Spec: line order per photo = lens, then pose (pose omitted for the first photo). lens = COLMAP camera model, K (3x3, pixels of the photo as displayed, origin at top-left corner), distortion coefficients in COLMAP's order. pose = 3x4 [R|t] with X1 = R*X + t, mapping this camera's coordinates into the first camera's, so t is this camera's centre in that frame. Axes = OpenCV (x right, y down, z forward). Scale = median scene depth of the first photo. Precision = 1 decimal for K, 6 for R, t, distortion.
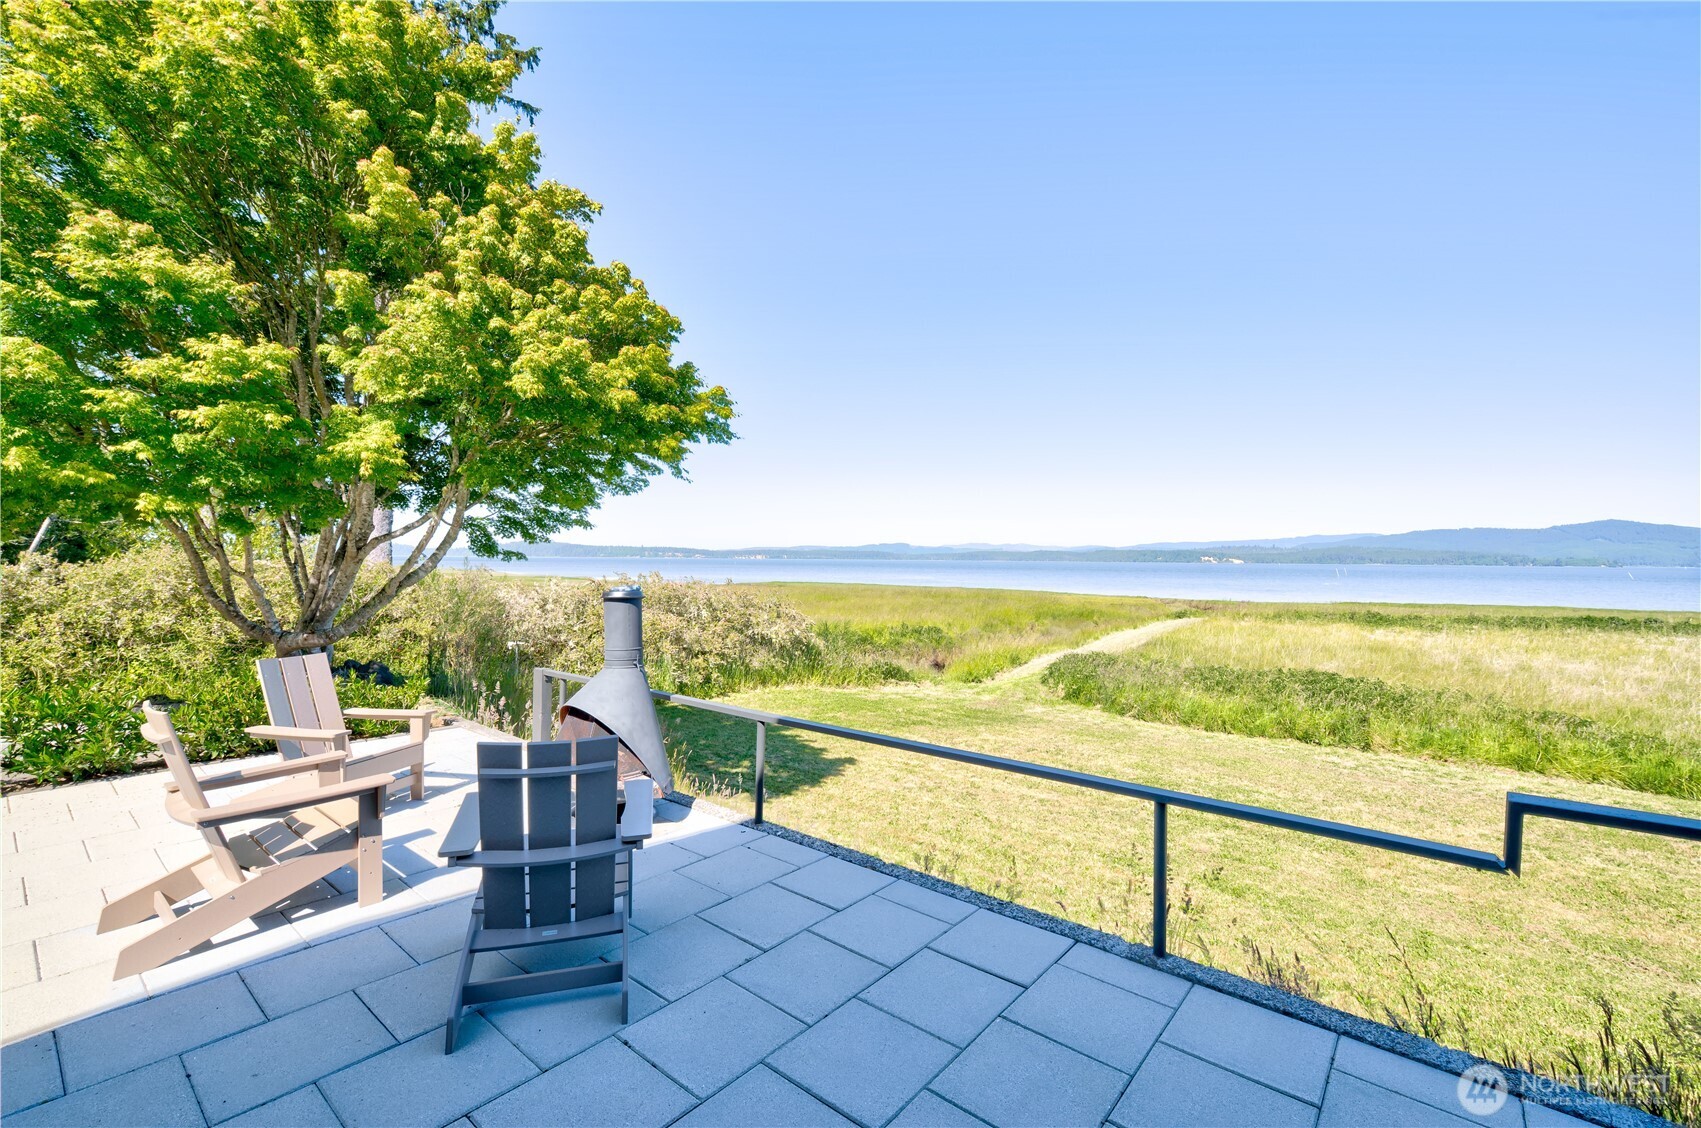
lens RADIAL K [[738.5, 0, 850.5], [0, 738.5, 564.0], [0, 0, 1]] dist [0.010865, -0.000292]
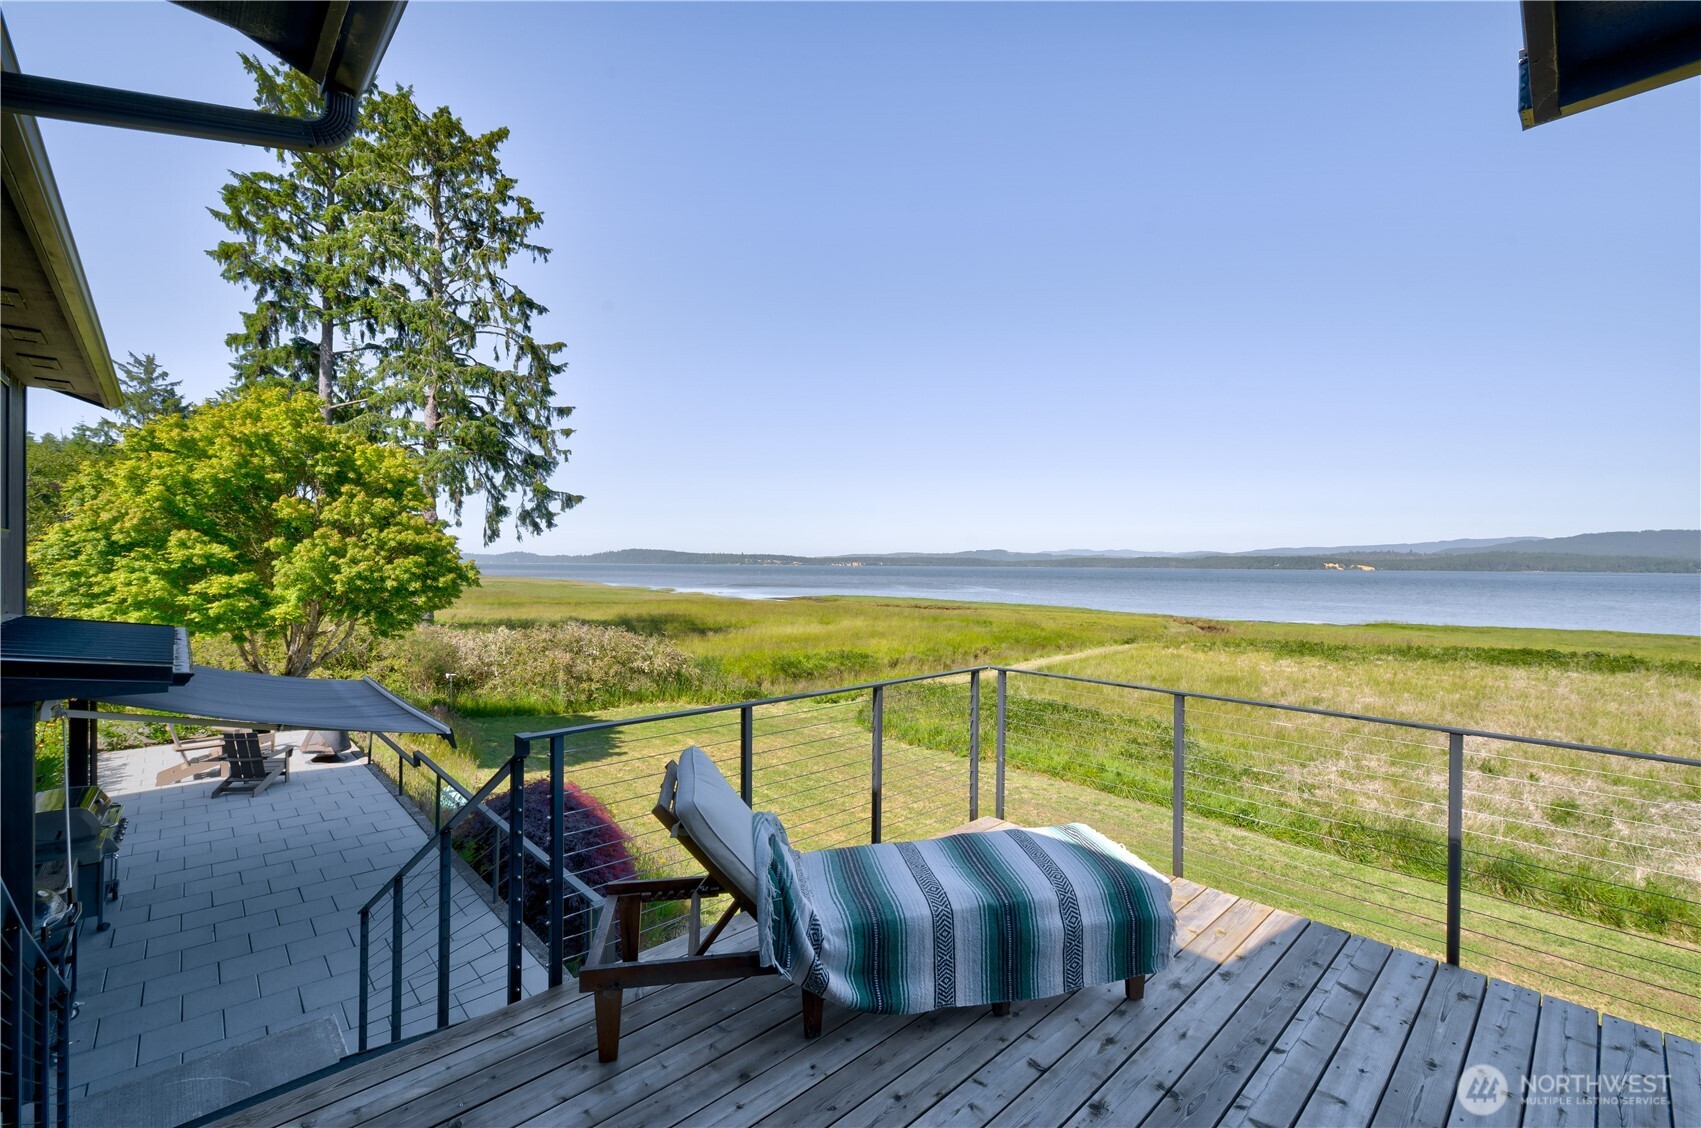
lens RADIAL K [[738.5, 0, 850.5], [0, 738.5, 564.0], [0, 0, 1]] dist [0.010865, -0.000292]
pose [[0.991126, -0.001281, -0.132920, 1.400797], [0.000161, 0.999964, -0.008443, -0.269006], [0.132927, 0.008346, 0.991091, -1.076148]]
